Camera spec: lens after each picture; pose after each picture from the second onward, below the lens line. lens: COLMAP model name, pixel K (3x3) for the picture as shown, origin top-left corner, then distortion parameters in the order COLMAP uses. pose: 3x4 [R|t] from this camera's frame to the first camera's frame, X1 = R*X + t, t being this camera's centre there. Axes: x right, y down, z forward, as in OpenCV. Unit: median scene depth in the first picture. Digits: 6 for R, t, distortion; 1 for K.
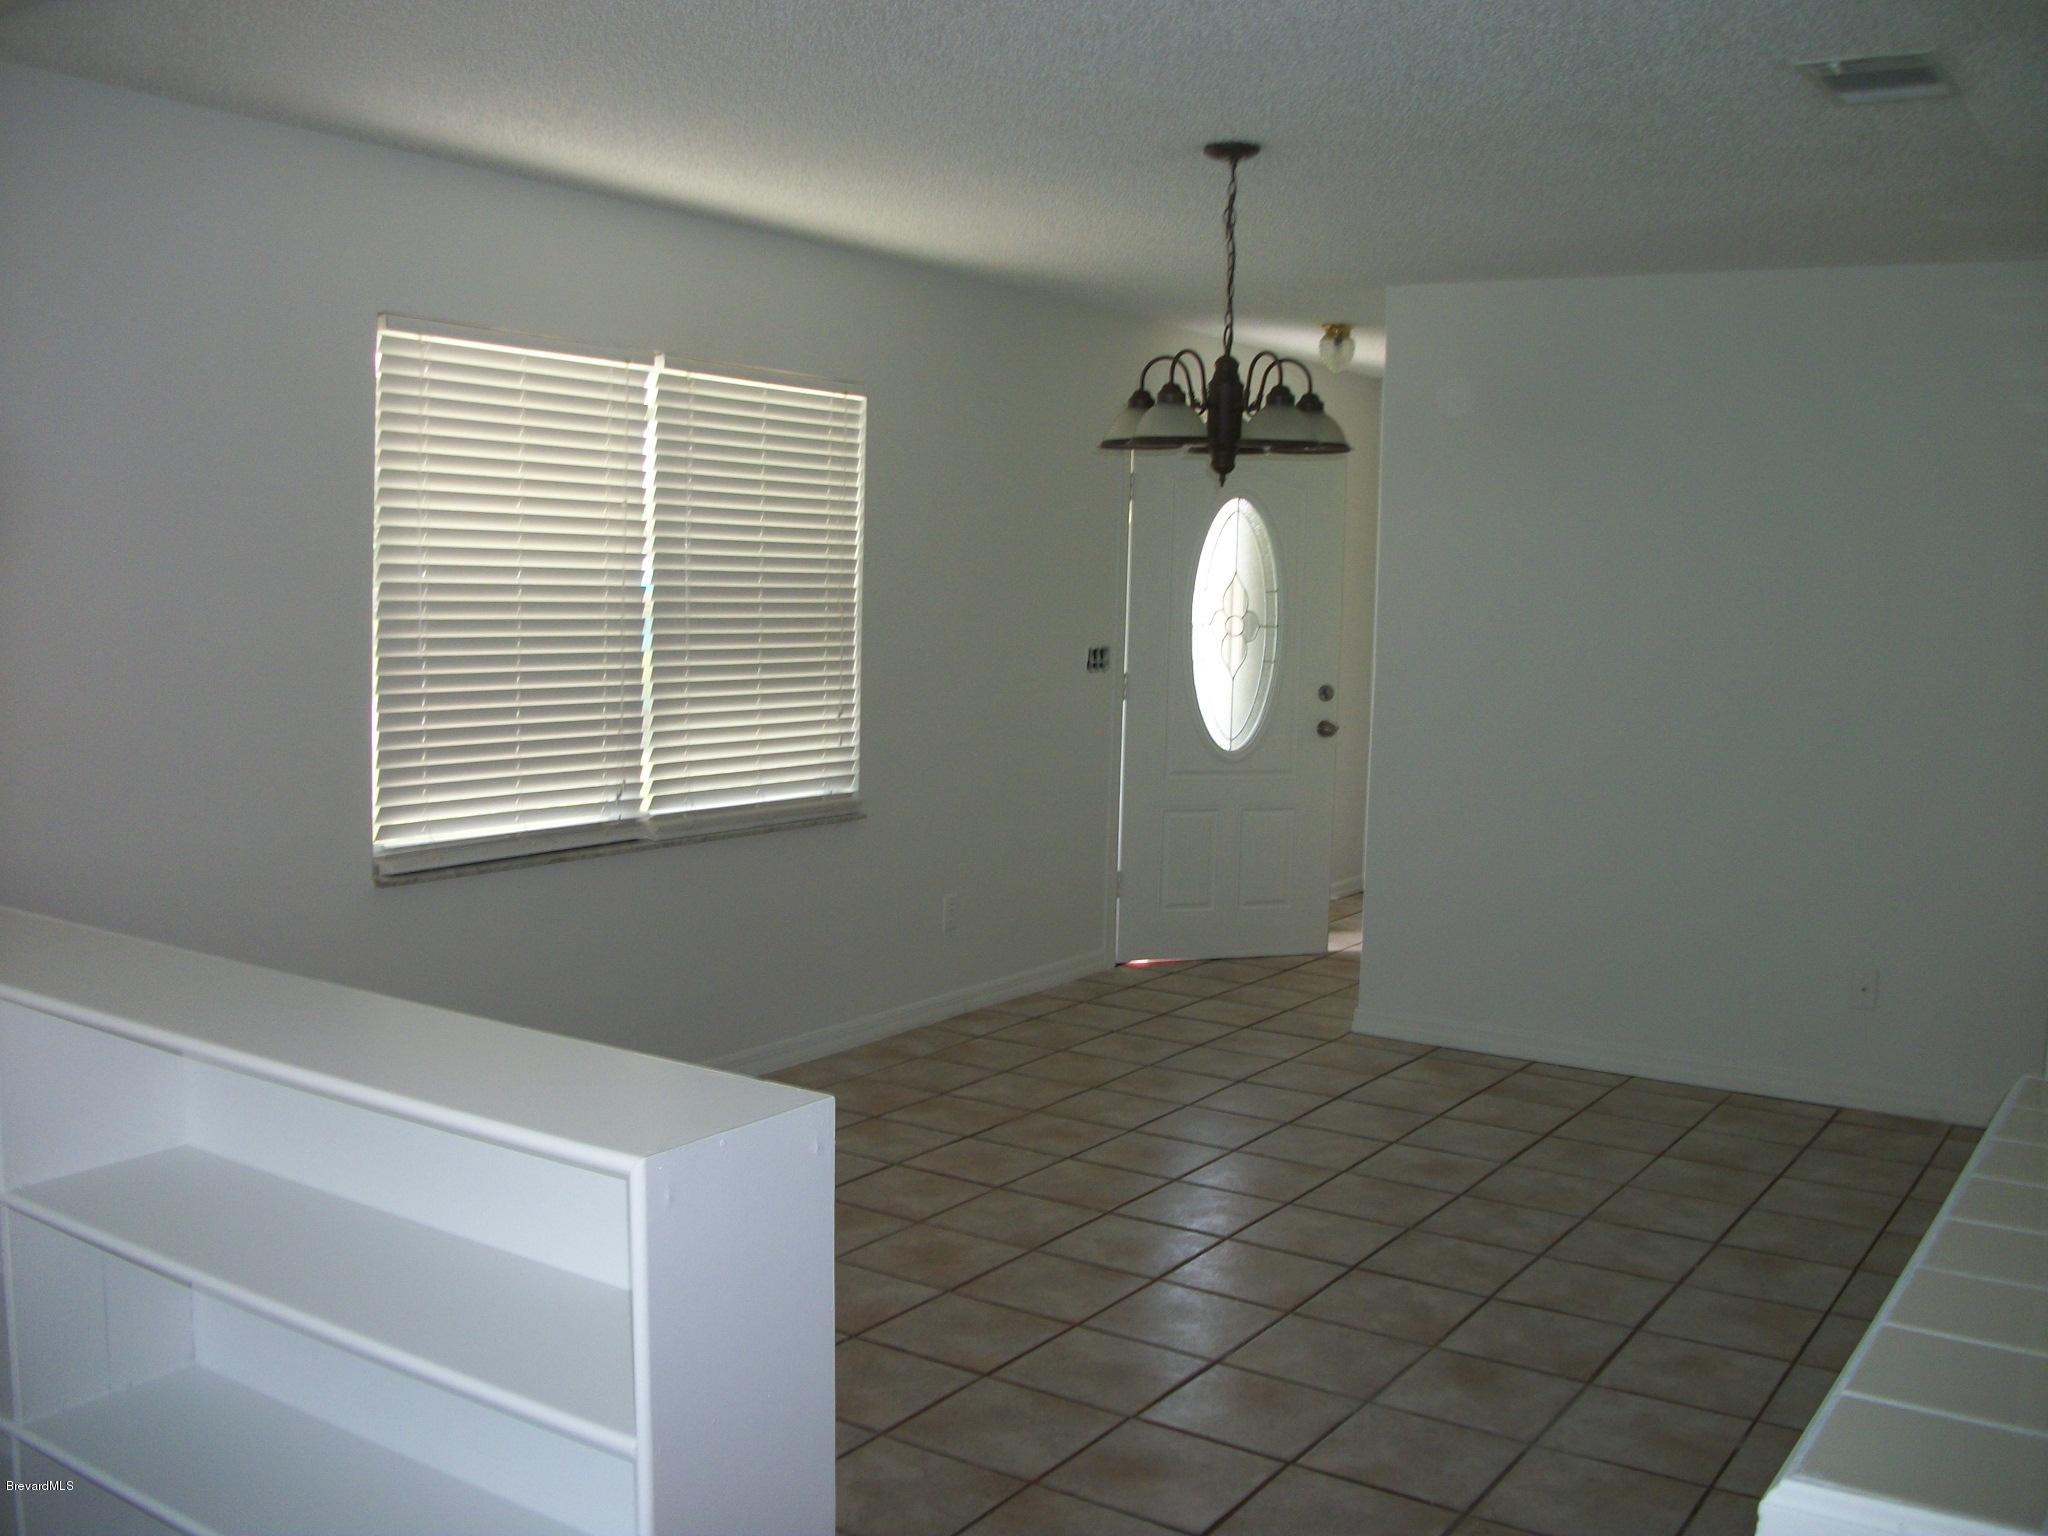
lens RADIAL K [[1976.4, 0, 1057.7], [0, 1976.4, 716.0], [0, 0, 1]] dist [-0.128853, 0.013209]
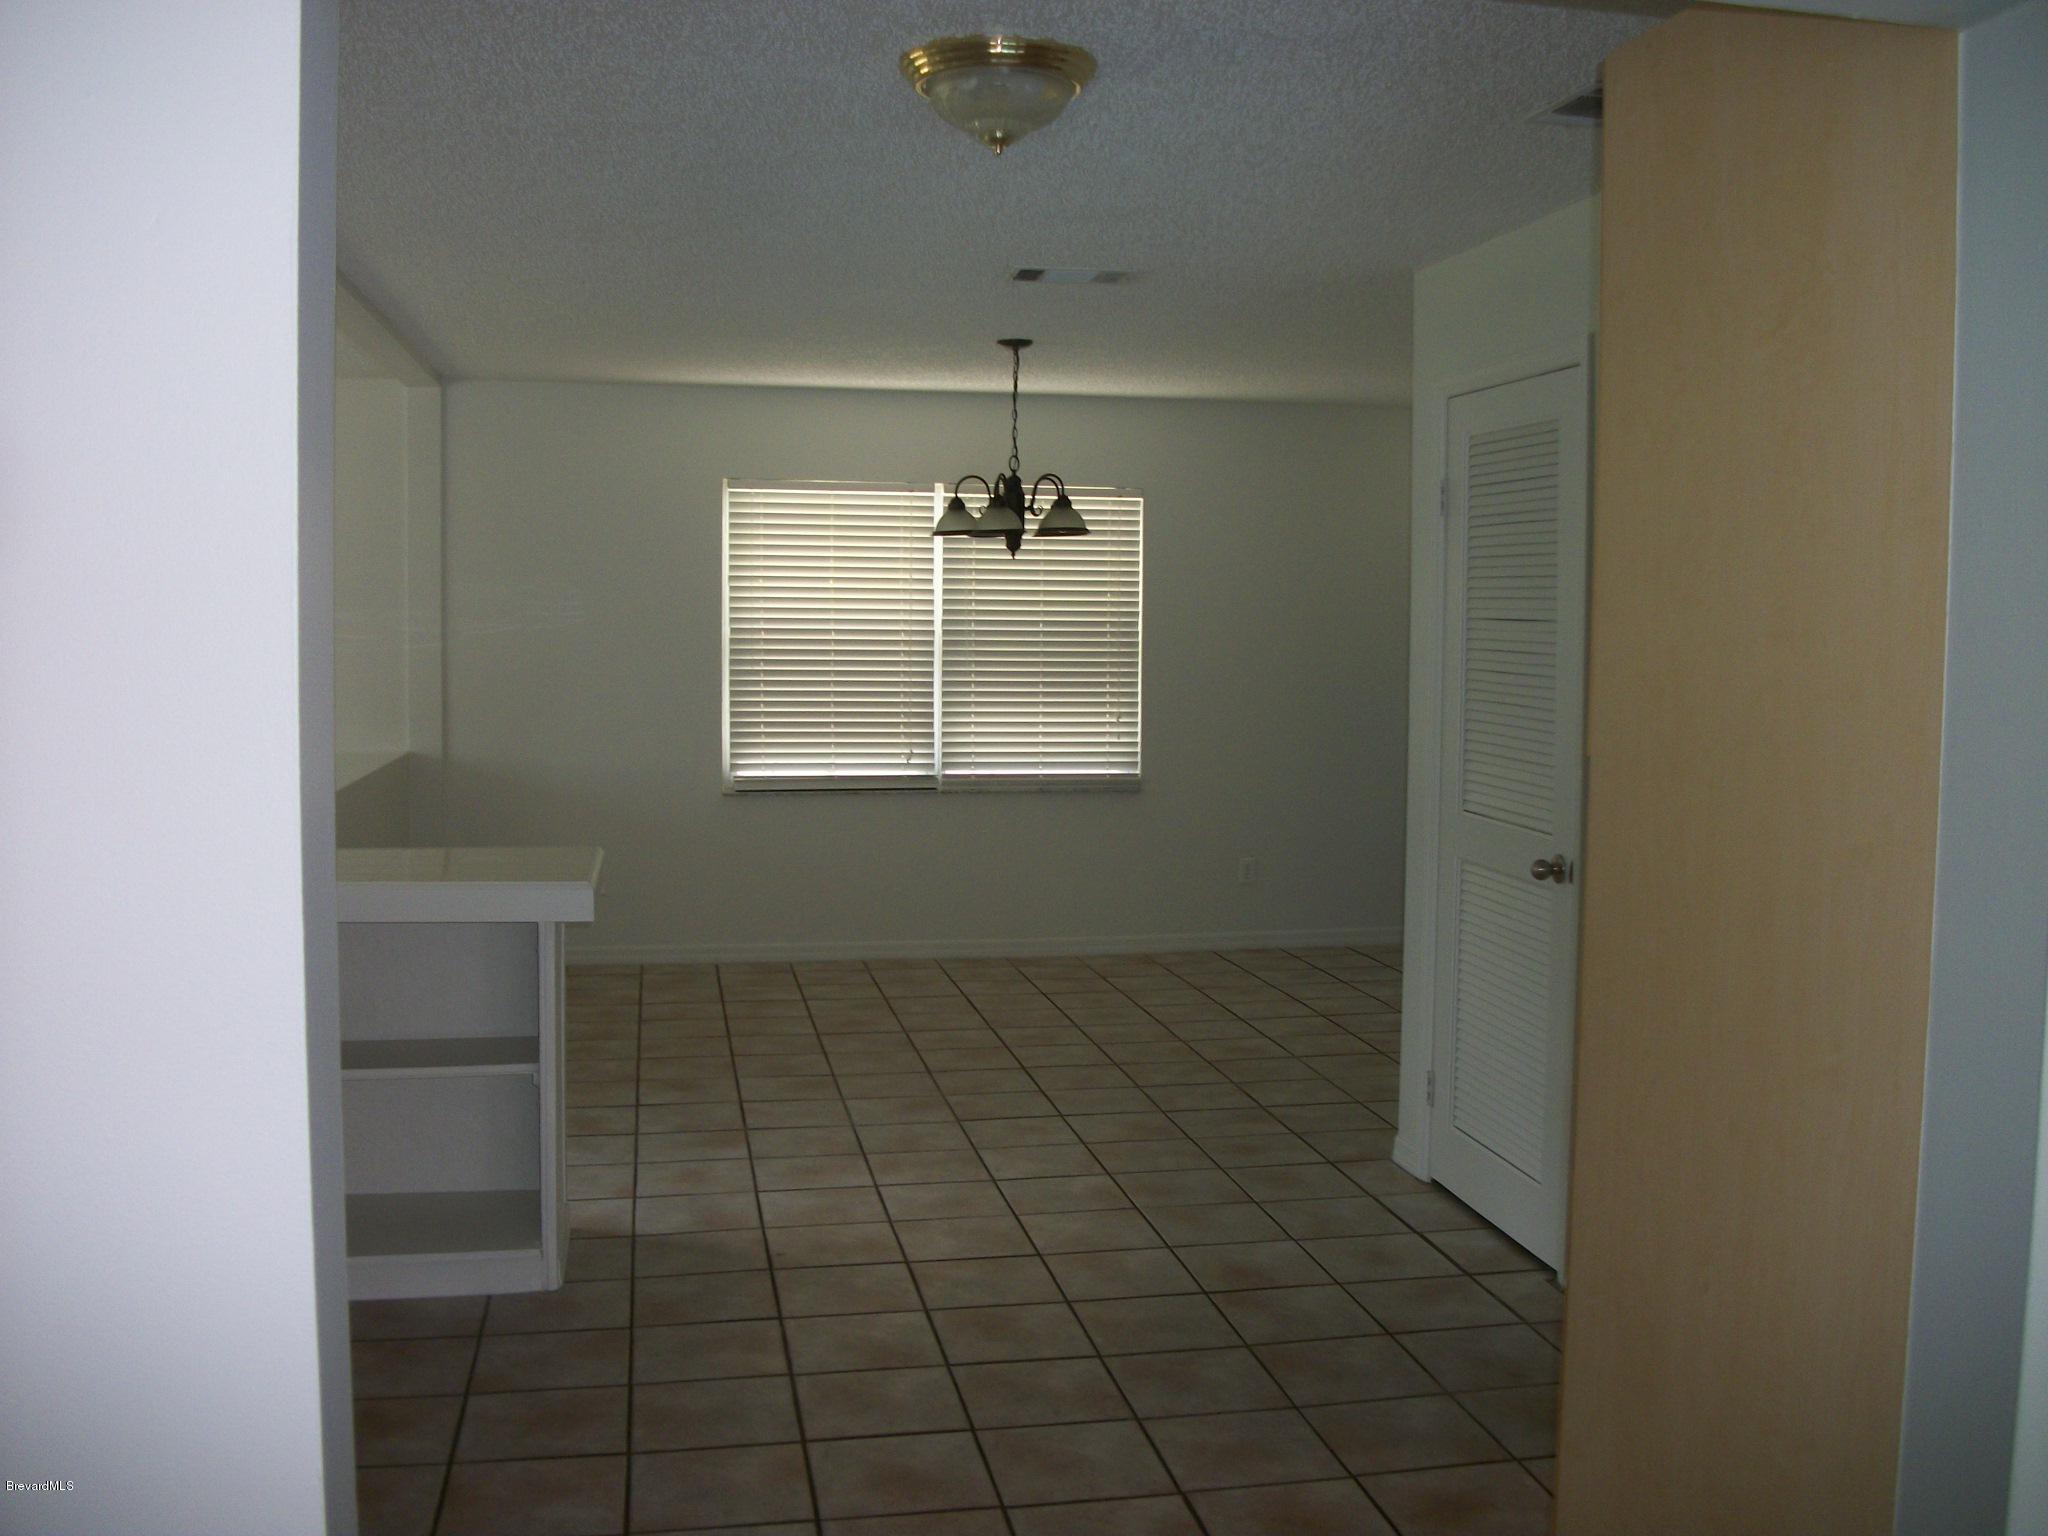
lens RADIAL K [[1976.4, 0, 1057.7], [0, 1976.4, 716.0], [0, 0, 1]] dist [-0.128853, 0.013209]
pose [[0.702805, 0.018400, -0.711144, 1.002796], [-0.042991, 0.998937, -0.016640, 0.026325], [0.710082, 0.042268, 0.702849, -0.055914]]
